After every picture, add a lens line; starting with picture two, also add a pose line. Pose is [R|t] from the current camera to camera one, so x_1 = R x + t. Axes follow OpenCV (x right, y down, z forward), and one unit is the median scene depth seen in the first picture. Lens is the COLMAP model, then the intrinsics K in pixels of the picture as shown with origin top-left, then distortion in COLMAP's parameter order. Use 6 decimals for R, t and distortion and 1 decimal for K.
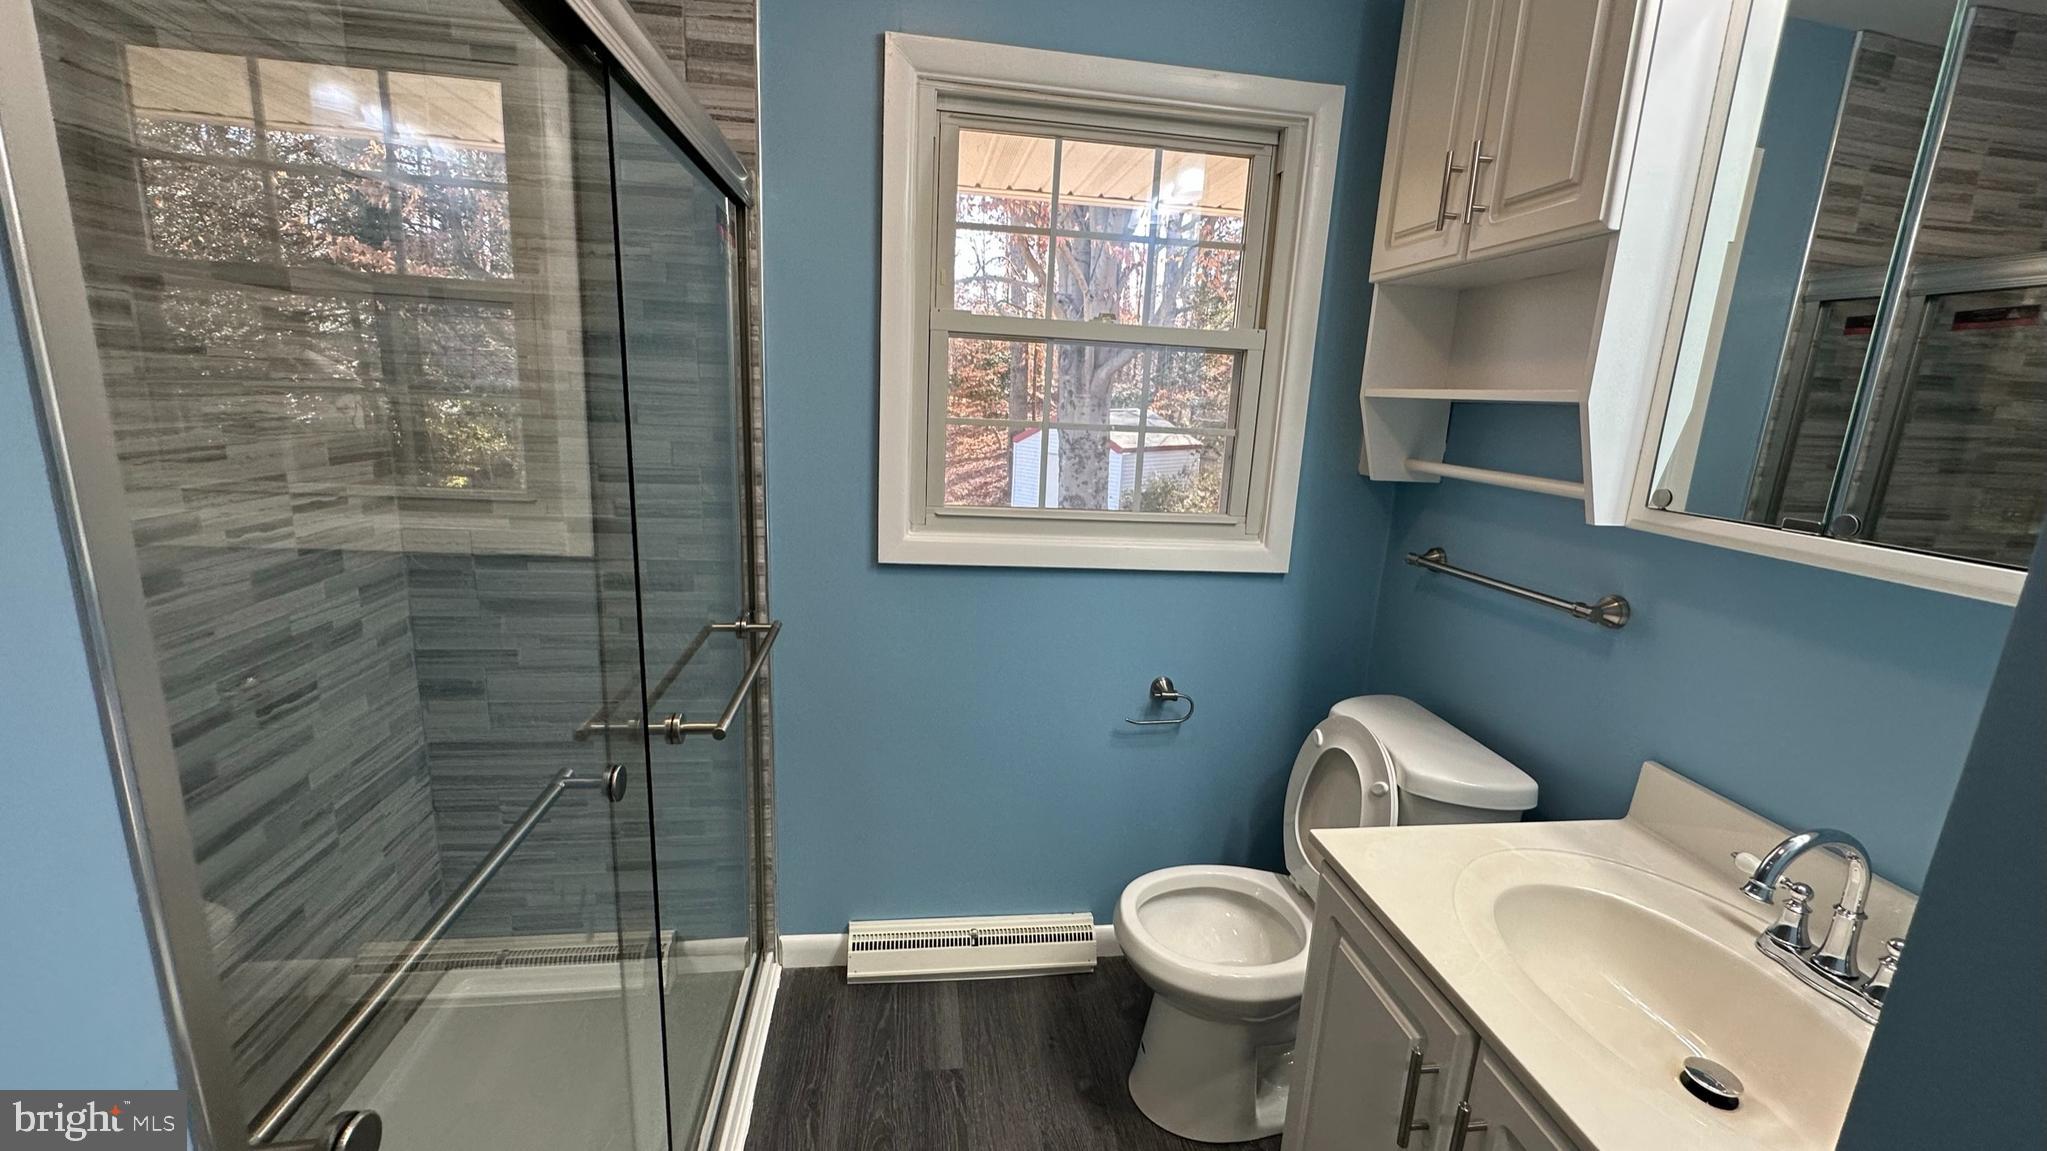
lens RADIAL K [[815.6, 0, 1021.9], [0, 815.6, 571.2], [0, 0, 1]] dist [-0.002206, 0.000411]
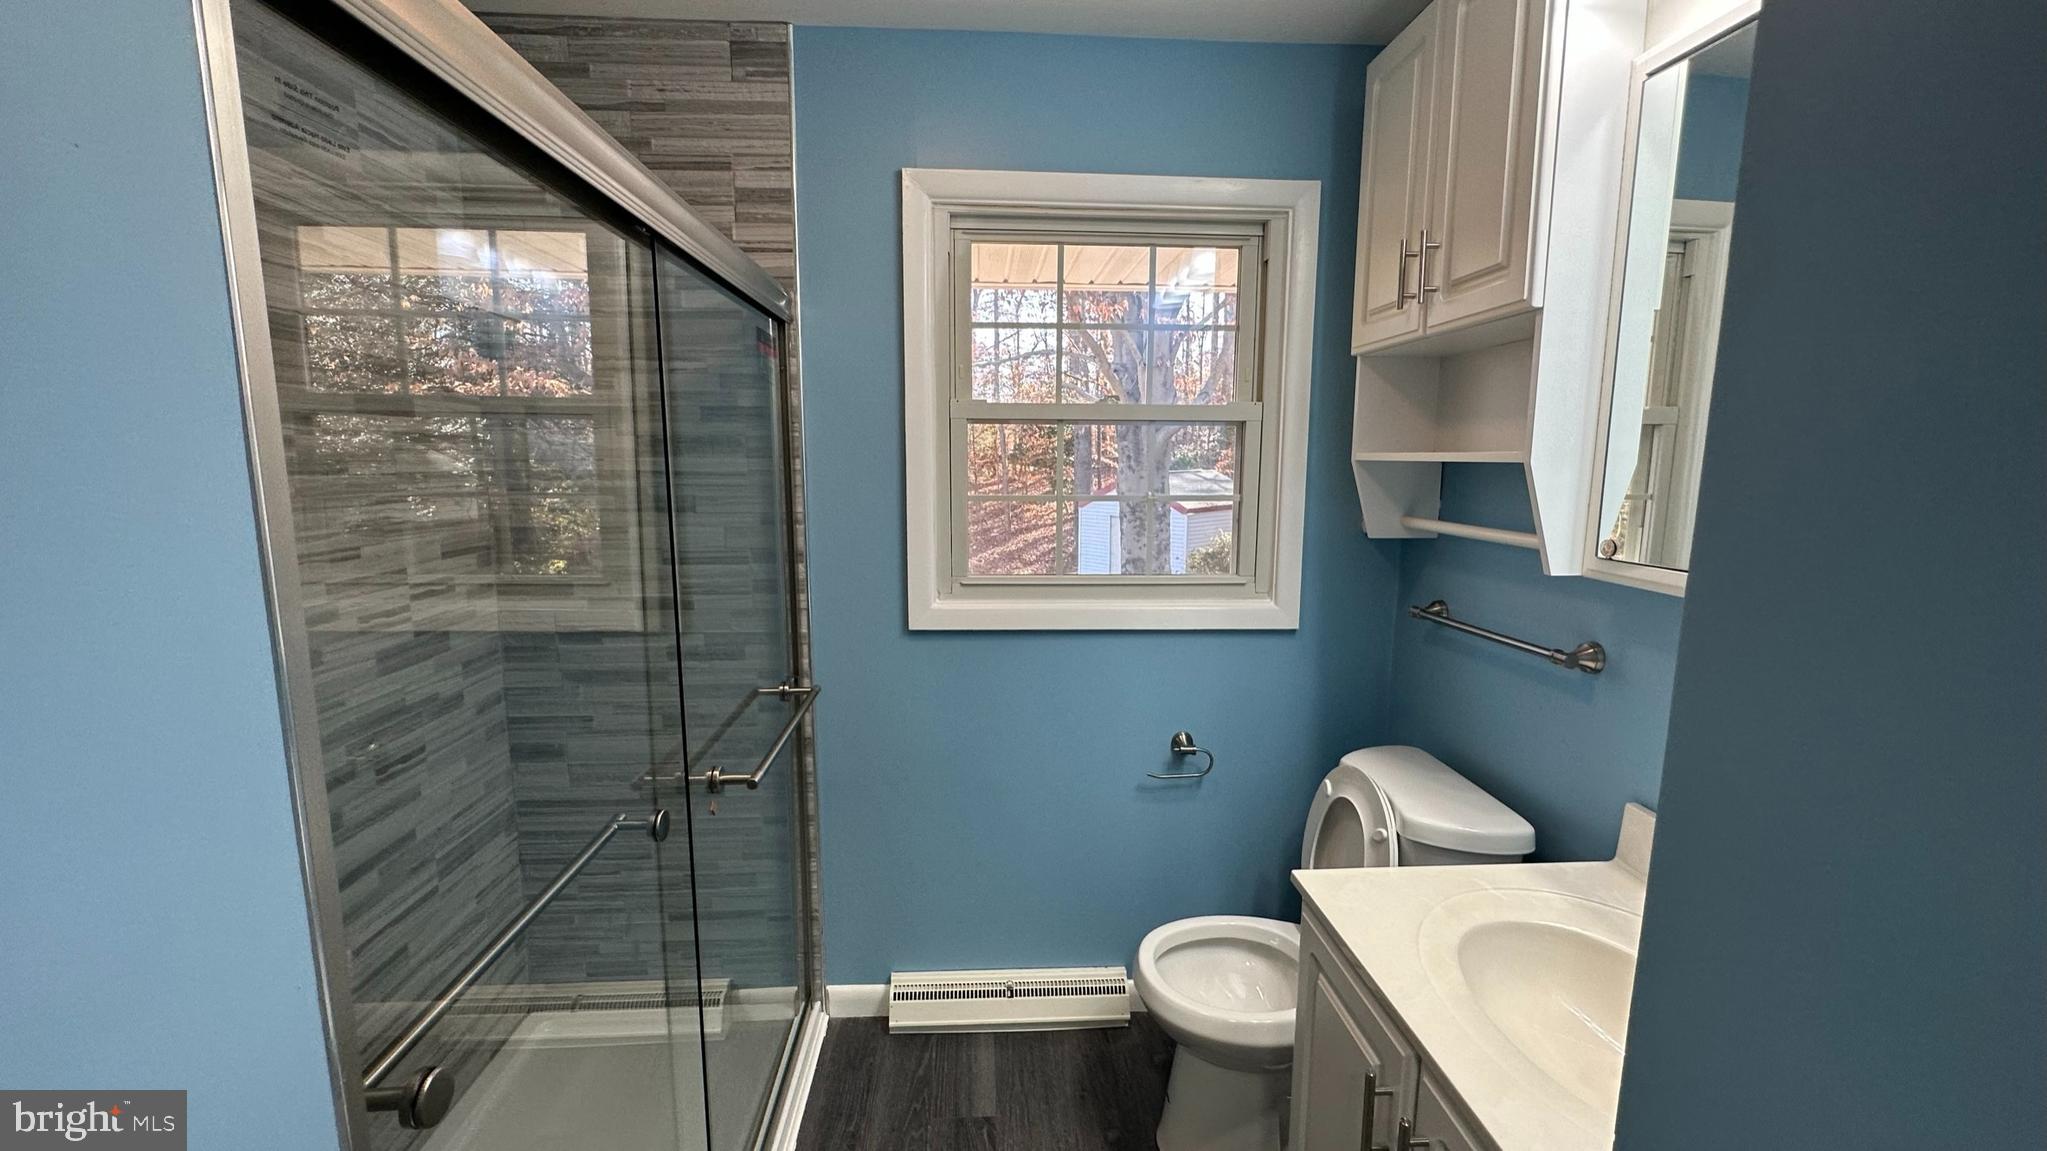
lens RADIAL K [[818.0, 0, 1024.4], [0, 818.0, 571.2], [0, 0, 1]] dist [-0.002391, 0.000333]
pose [[0.995645, -0.033480, -0.087010, 0.080784], [0.026524, 0.996450, -0.079904, 0.003484], [0.089377, 0.077249, 0.992998, -0.084564]]
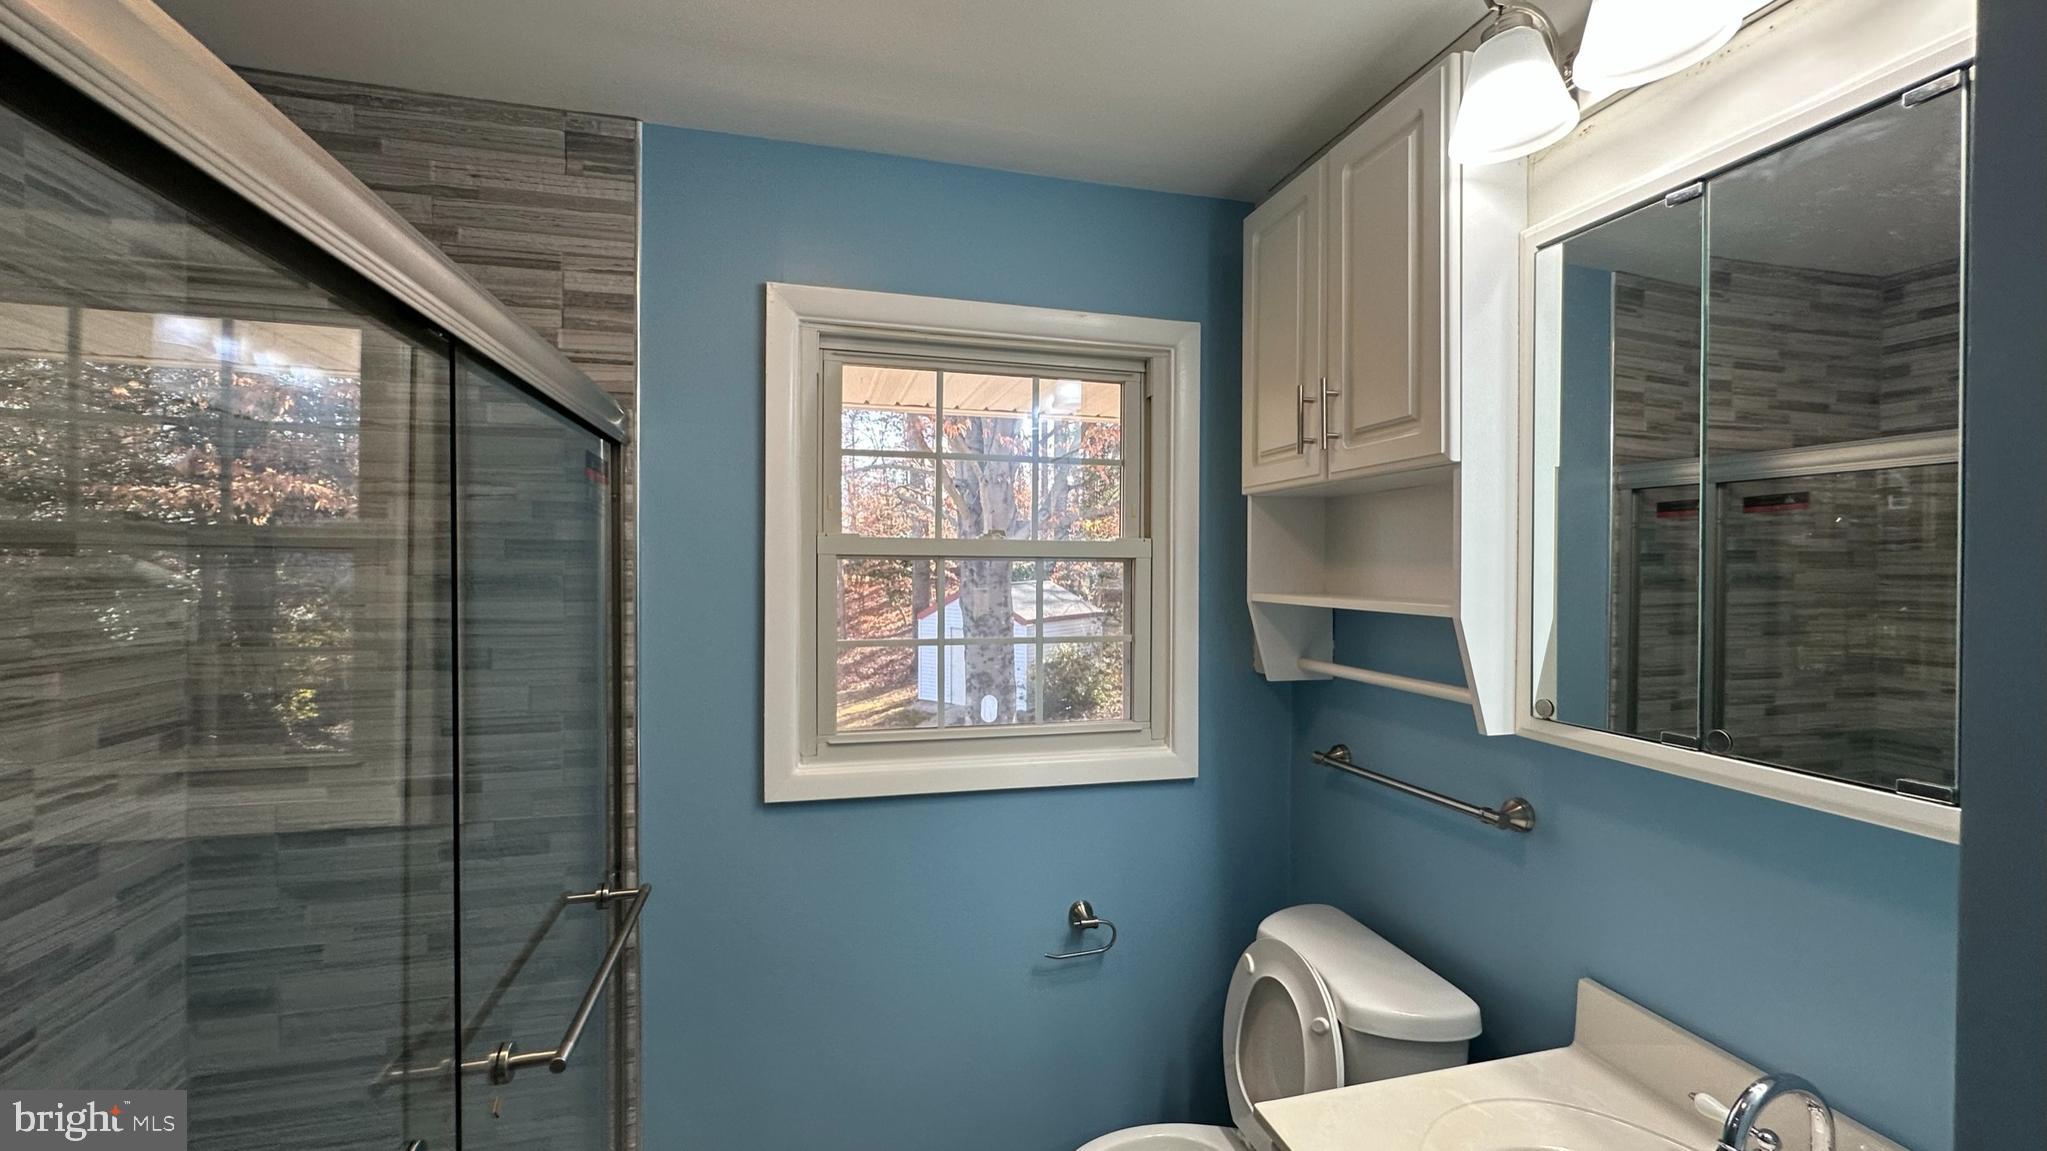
lens RADIAL K [[815.6, 0, 1021.9], [0, 815.6, 571.2], [0, 0, 1]] dist [-0.002206, 0.000411]
pose [[0.992140, -0.044533, 0.116943, 0.016223], [0.067473, 0.977423, -0.200228, -0.065998], [-0.105386, 0.206544, 0.972745, 0.026945]]
